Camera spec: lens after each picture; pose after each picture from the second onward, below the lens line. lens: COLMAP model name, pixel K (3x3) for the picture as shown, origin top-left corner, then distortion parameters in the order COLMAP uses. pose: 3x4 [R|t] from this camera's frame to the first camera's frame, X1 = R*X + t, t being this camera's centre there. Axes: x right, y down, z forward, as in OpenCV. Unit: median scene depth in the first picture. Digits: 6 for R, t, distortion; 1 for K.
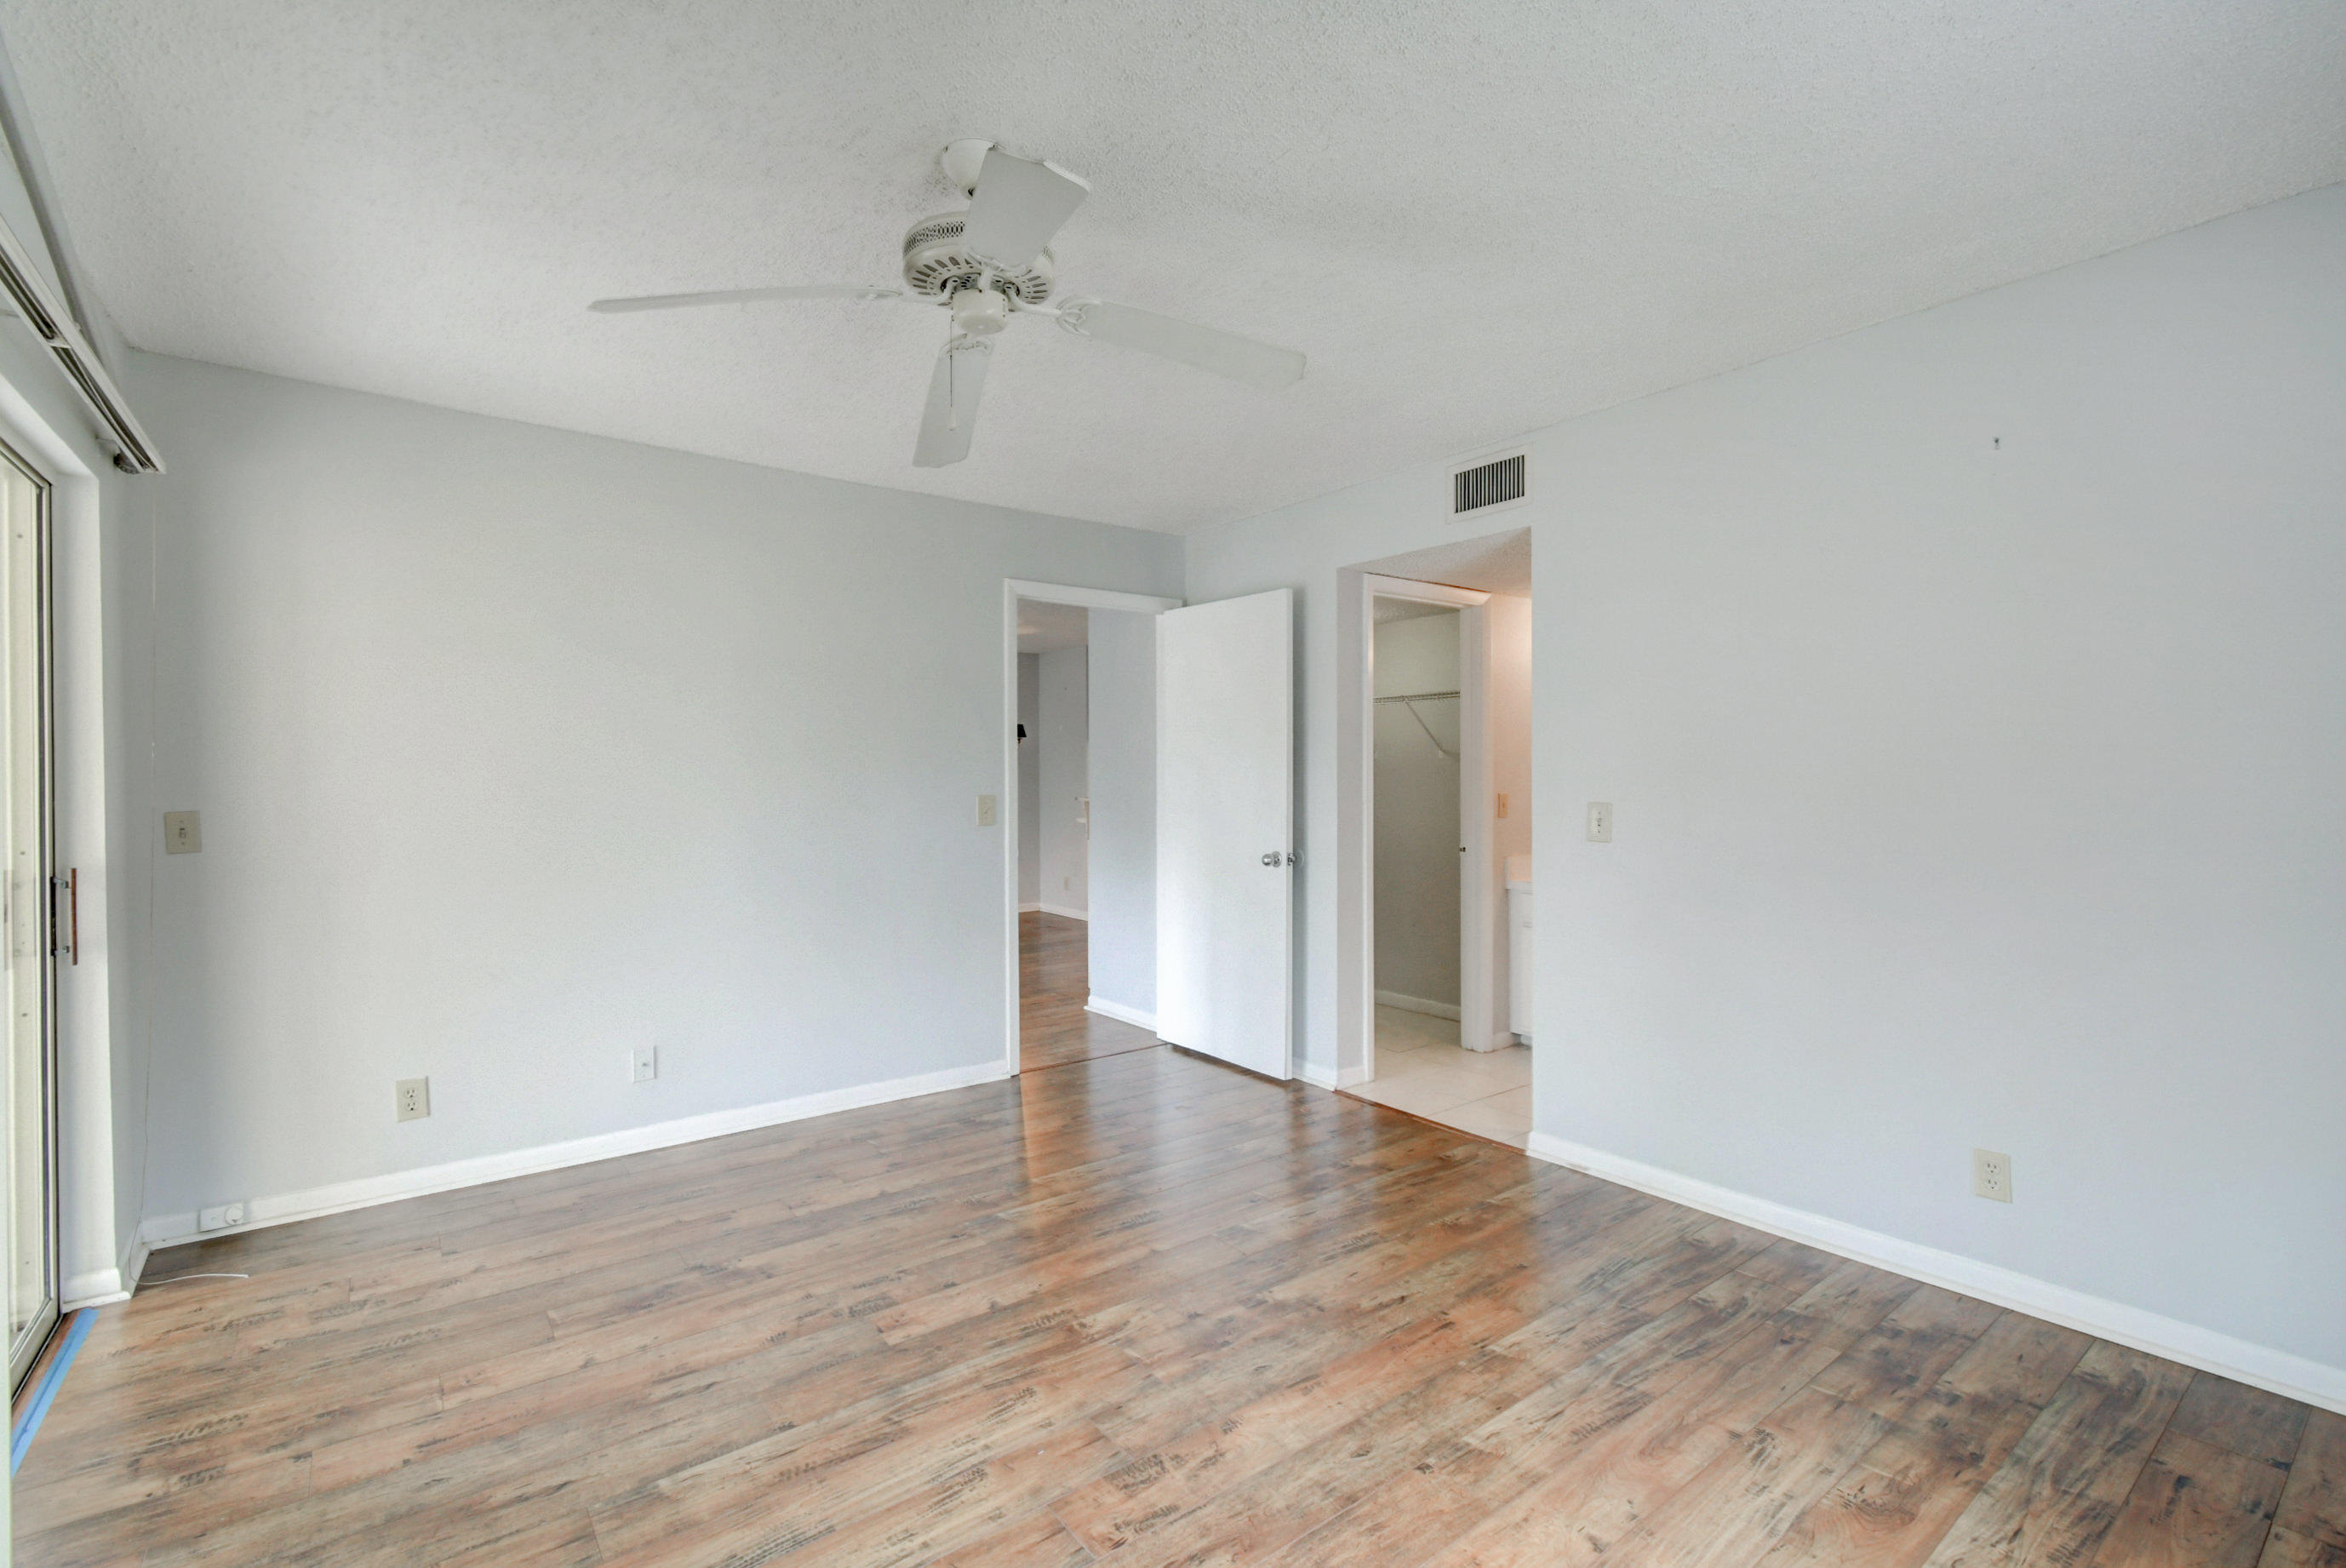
lens RADIAL K [[1037.3, 0, 1179.1], [0, 1037.3, 804.1], [0, 0, 1]] dist [0.002011, -0.002657]
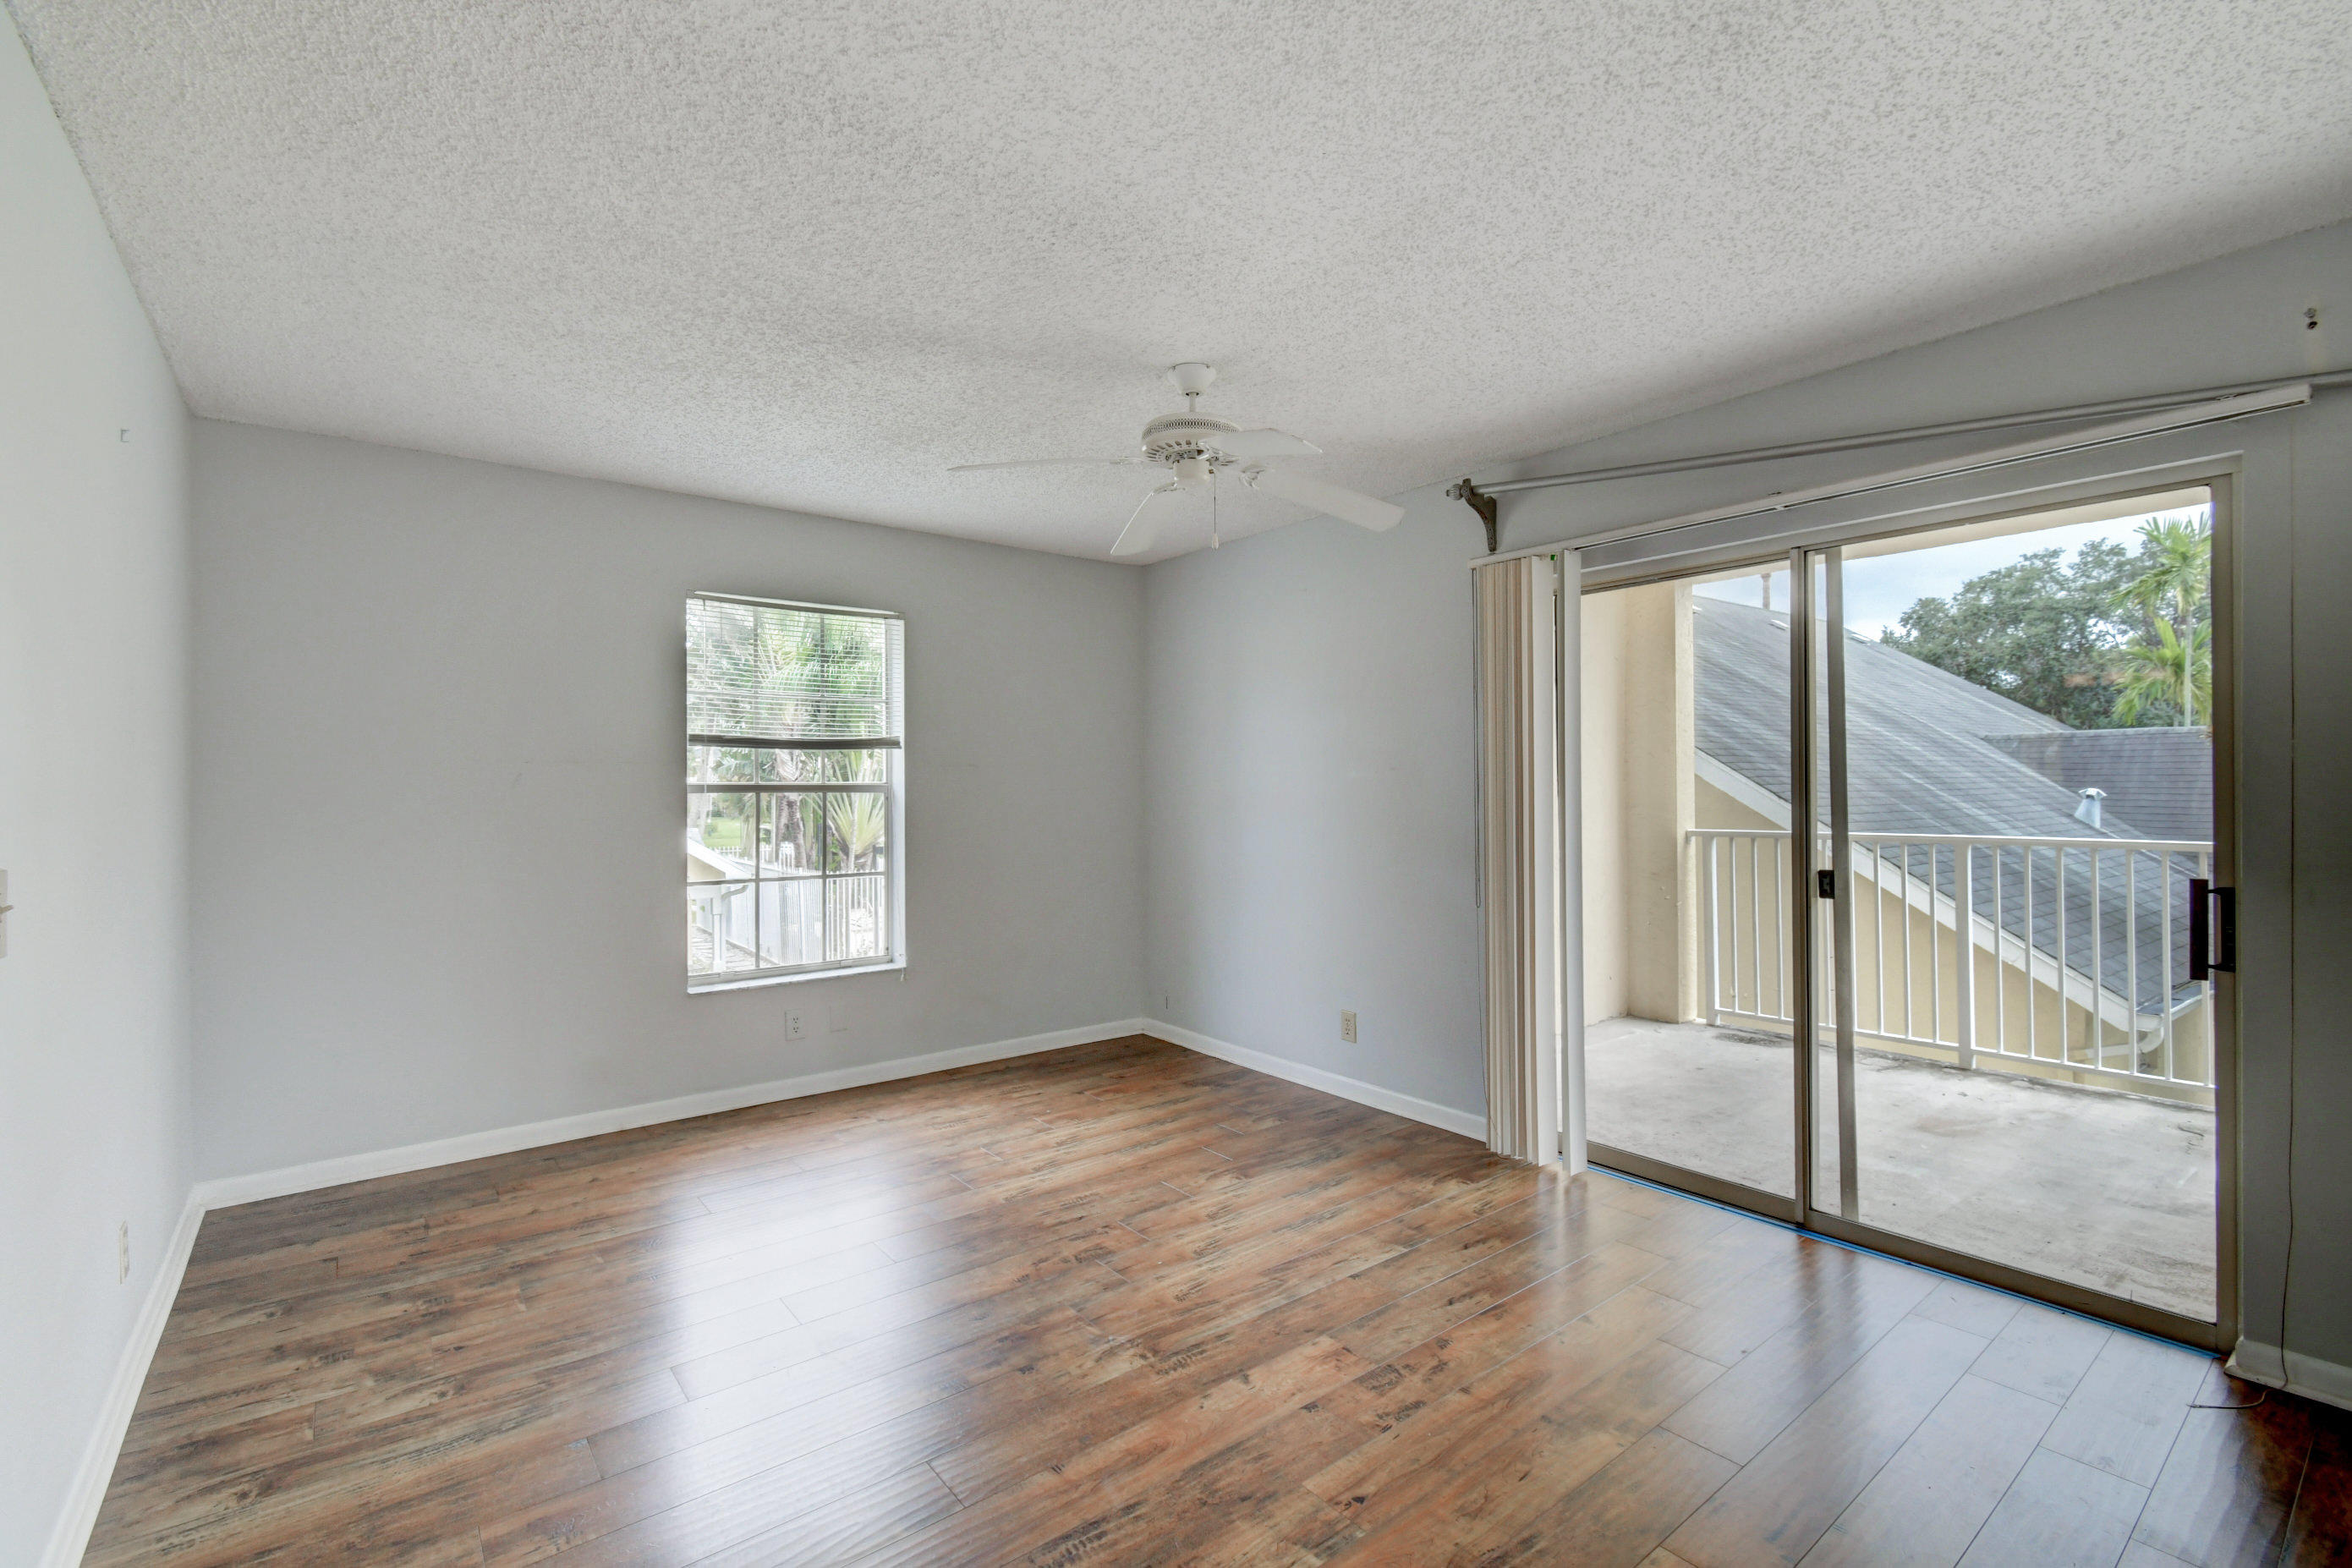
lens RADIAL K [[1043.0, 0, 1159.1], [0, 1043.0, 788.3], [0, 0, 1]] dist [0.006102, -0.004500]
pose [[-0.999939, 0.009911, 0.004878, -0.118483], [0.010058, 0.999463, 0.031189, -0.060678], [-0.004566, 0.031236, -0.999502, 1.973944]]
